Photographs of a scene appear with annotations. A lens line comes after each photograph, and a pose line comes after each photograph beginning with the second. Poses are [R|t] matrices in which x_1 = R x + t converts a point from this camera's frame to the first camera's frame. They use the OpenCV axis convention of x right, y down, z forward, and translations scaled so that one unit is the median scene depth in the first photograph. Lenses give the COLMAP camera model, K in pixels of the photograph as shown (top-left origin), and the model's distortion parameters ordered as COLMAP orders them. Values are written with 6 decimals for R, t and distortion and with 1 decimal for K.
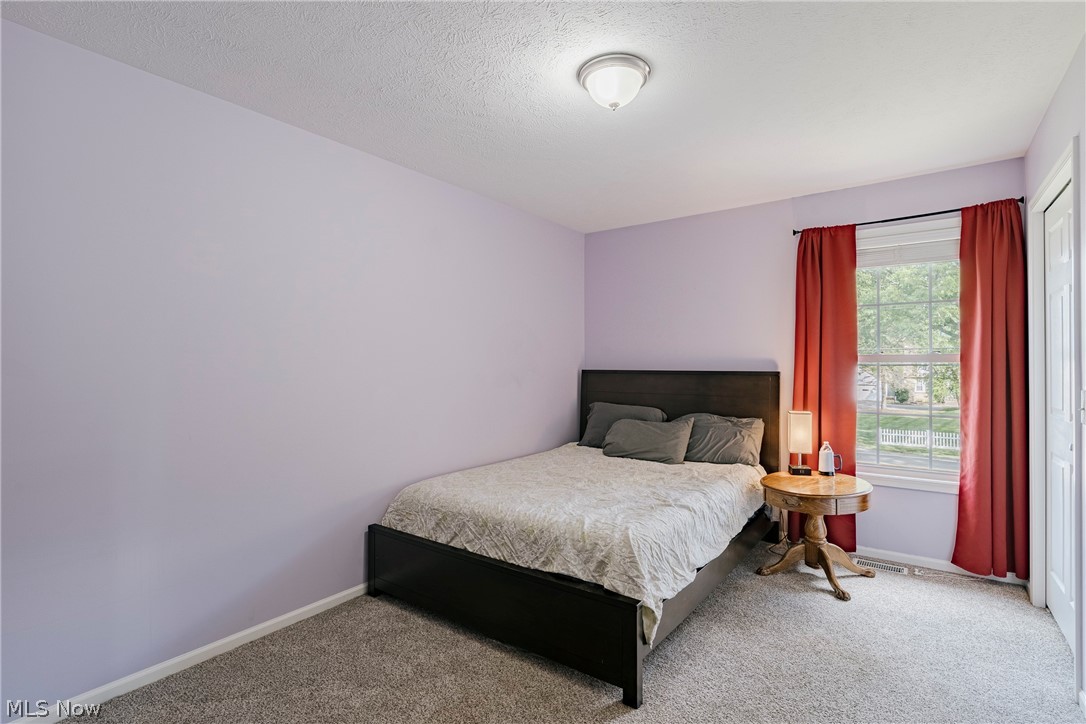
lens RADIAL K [[514.4, 0, 543.0], [0, 514.4, 362.0], [0, 0, 1]] dist [-0.002398, -0.000195]
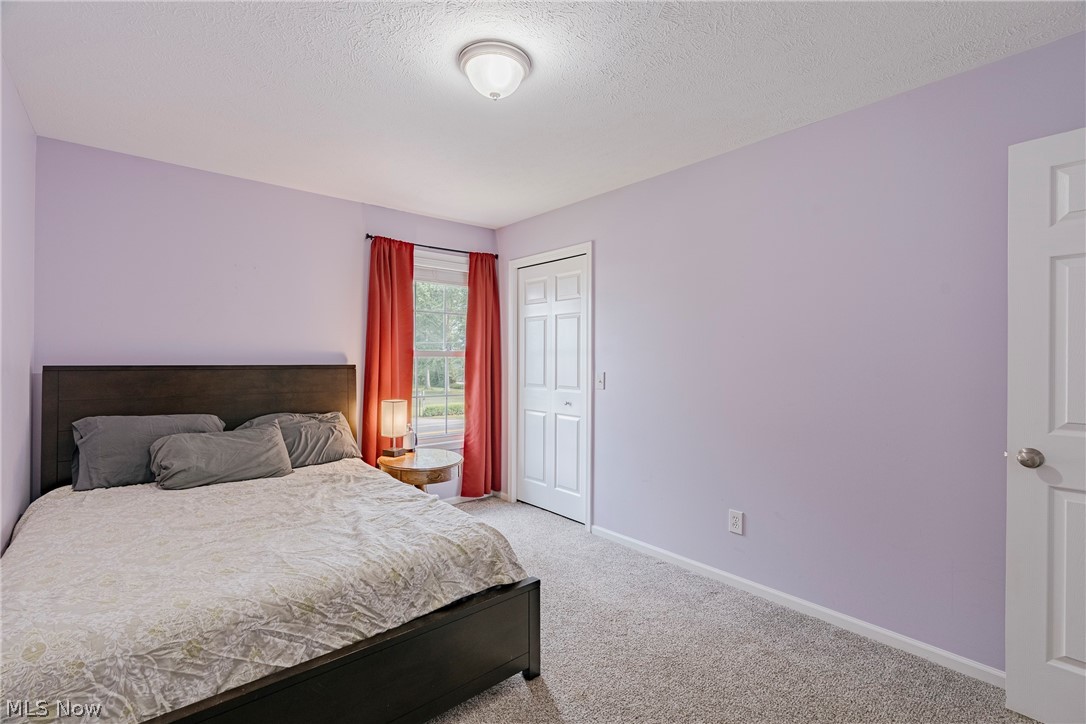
lens RADIAL K [[495.9, 0, 543.0], [0, 495.9, 362.0], [0, 0, 1]] dist [-0.001572, 0.000533]
pose [[0.224835, -0.004044, 0.974388, -0.509373], [-0.007910, 0.999951, 0.005975, 0.004267], [-0.974365, -0.009051, 0.224792, 0.464995]]
